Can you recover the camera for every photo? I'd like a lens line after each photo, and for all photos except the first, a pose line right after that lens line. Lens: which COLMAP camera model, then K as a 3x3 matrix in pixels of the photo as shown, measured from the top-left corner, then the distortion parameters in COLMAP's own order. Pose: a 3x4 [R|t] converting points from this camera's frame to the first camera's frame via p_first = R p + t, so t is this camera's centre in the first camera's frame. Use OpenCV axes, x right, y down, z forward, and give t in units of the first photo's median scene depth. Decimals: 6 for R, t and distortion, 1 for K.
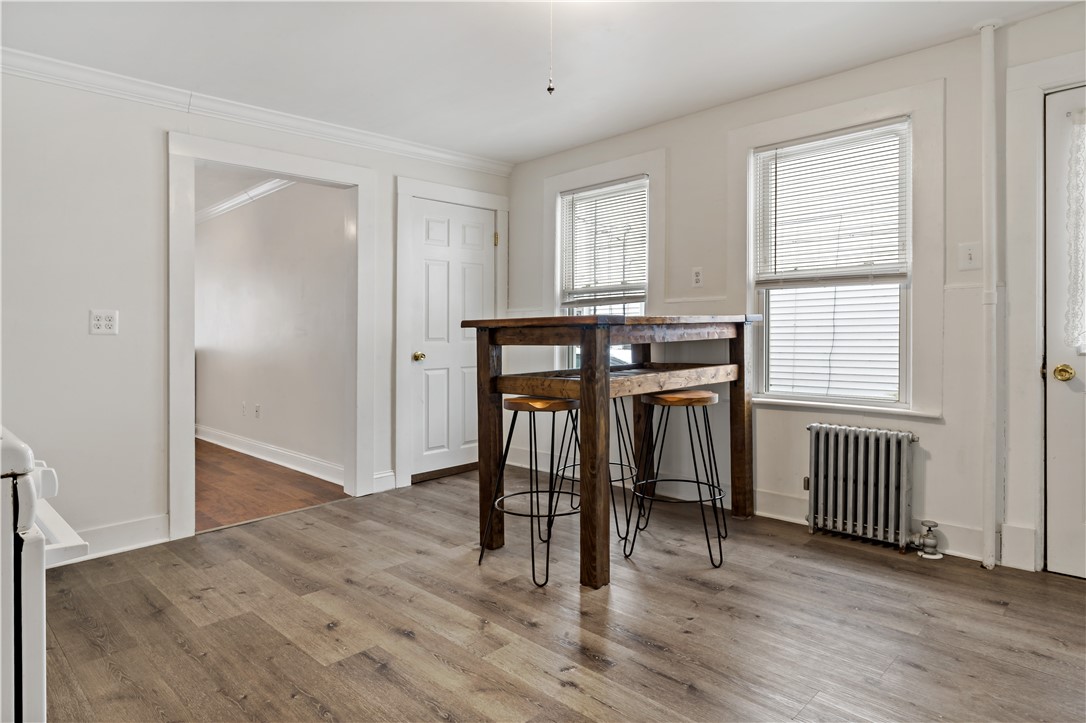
lens RADIAL K [[628.3, 0, 522.6], [0, 628.3, 344.9], [0, 0, 1]] dist [0.001398, -0.000725]
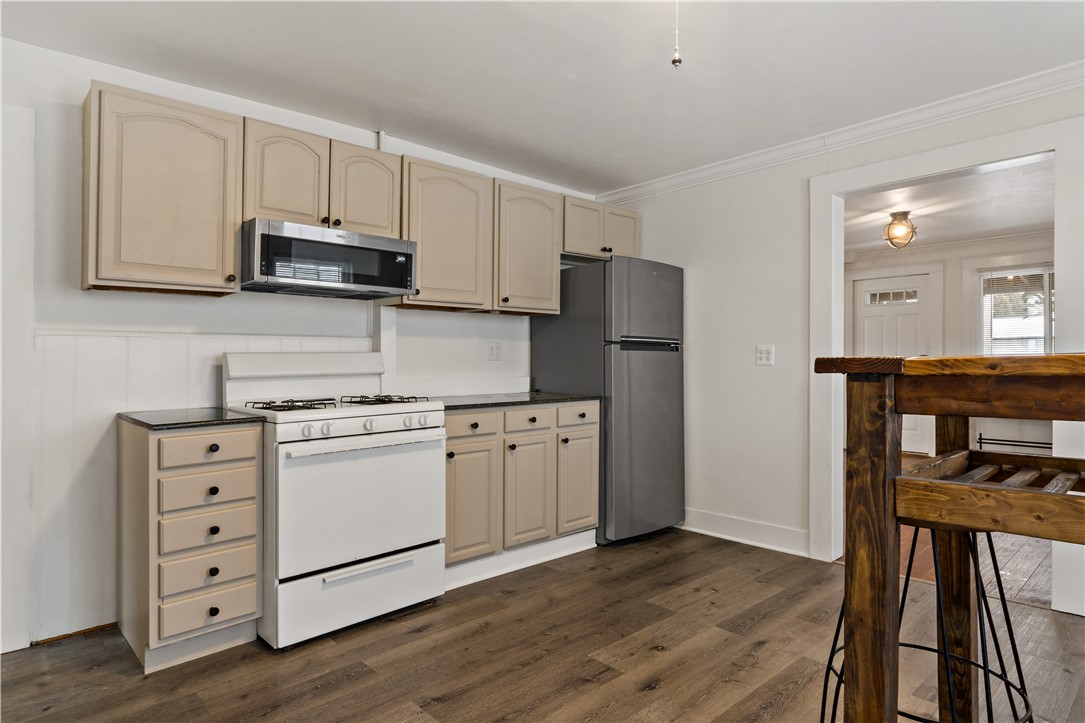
lens RADIAL K [[627.7, 0, 544.3], [0, 627.7, 352.9], [0, 0, 1]] dist [0.001398, -0.000725]
pose [[-0.015654, 0.007969, -0.999846, 0.665557], [-0.018399, 0.999797, 0.008256, -0.051367], [0.999708, 0.018525, -0.015504, 0.713264]]
